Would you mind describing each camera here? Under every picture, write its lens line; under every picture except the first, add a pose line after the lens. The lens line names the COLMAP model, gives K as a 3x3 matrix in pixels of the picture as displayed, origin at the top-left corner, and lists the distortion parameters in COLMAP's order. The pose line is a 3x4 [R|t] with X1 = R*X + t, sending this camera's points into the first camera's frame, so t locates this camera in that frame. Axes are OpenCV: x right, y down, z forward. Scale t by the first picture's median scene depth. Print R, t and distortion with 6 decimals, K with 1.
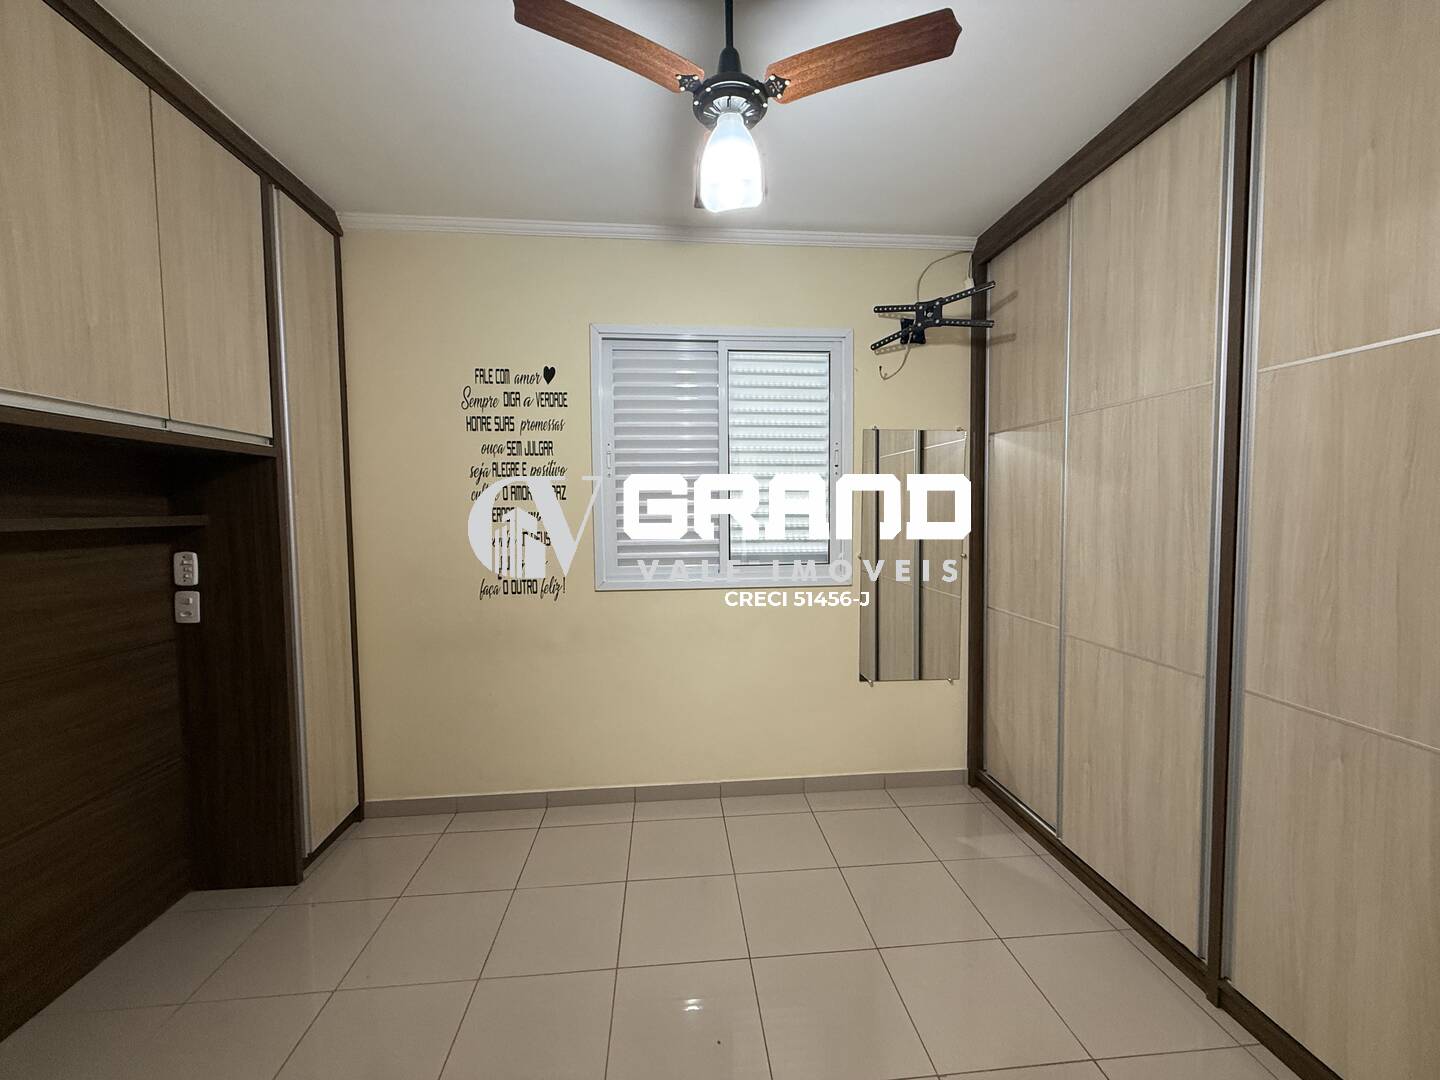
lens RADIAL K [[574.1, 0, 716.8], [0, 574.1, 537.4], [0, 0, 1]] dist [0.000467, 0.000082]
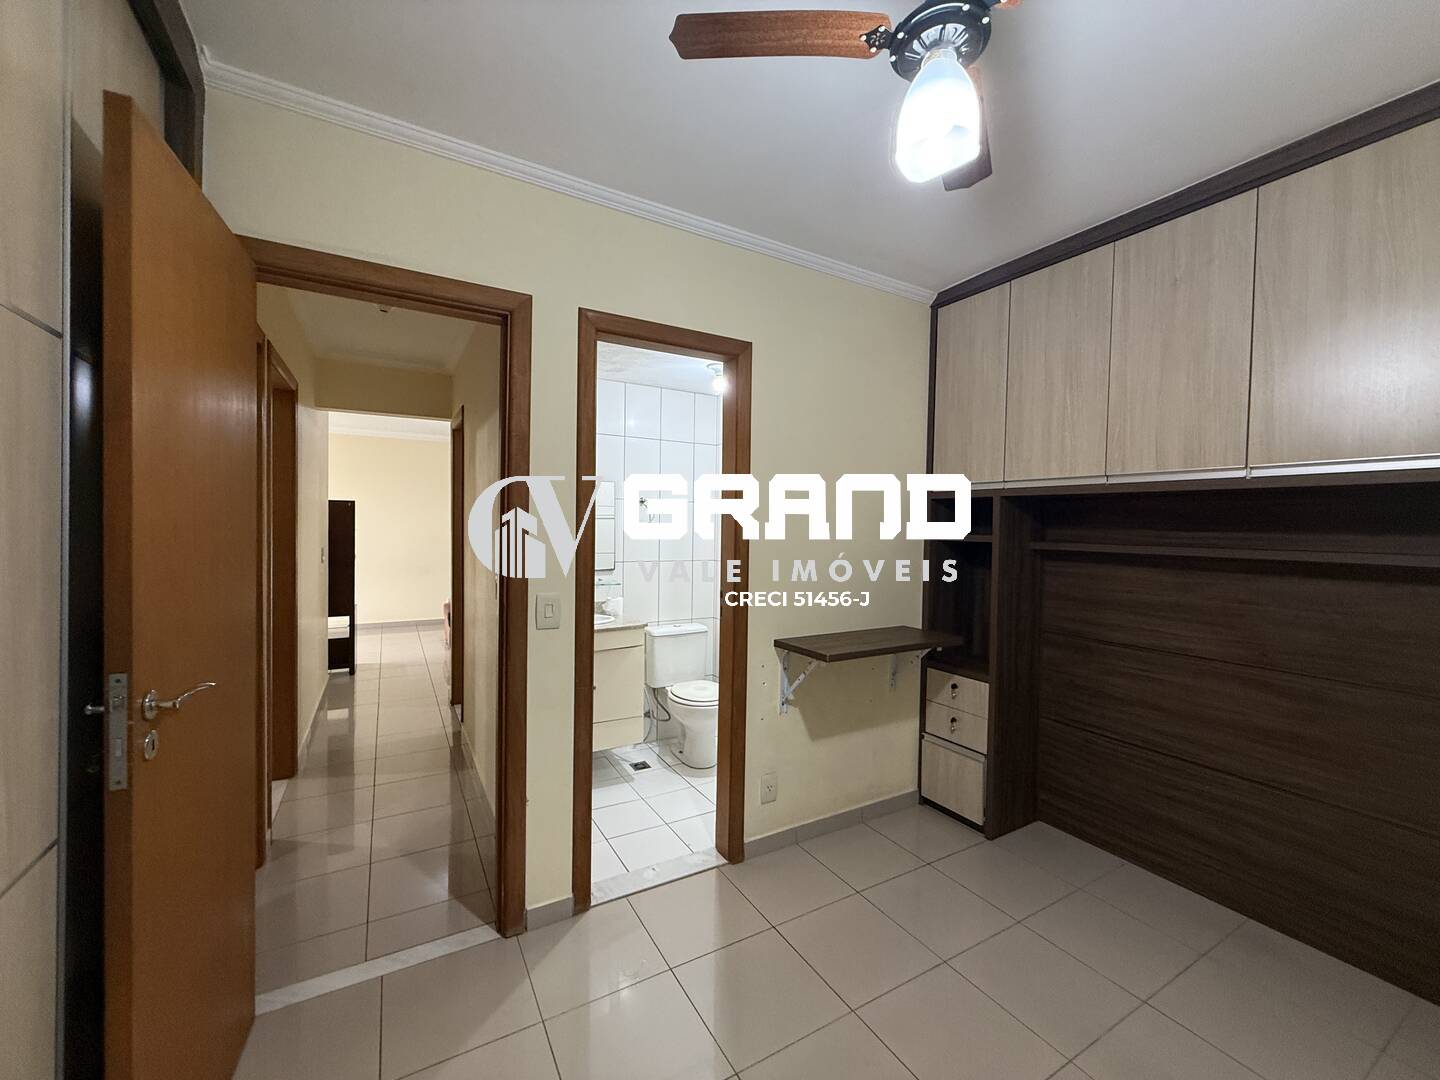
lens RADIAL K [[574.1, 0, 718.4], [0, 574.1, 539.6], [0, 0, 1]] dist [0.000467, 0.000082]
pose [[-0.906629, 0.001314, -0.421927, 0.331223], [-0.034258, 0.996464, 0.076717, -0.062345], [0.420536, 0.084008, -0.903378, 0.858959]]
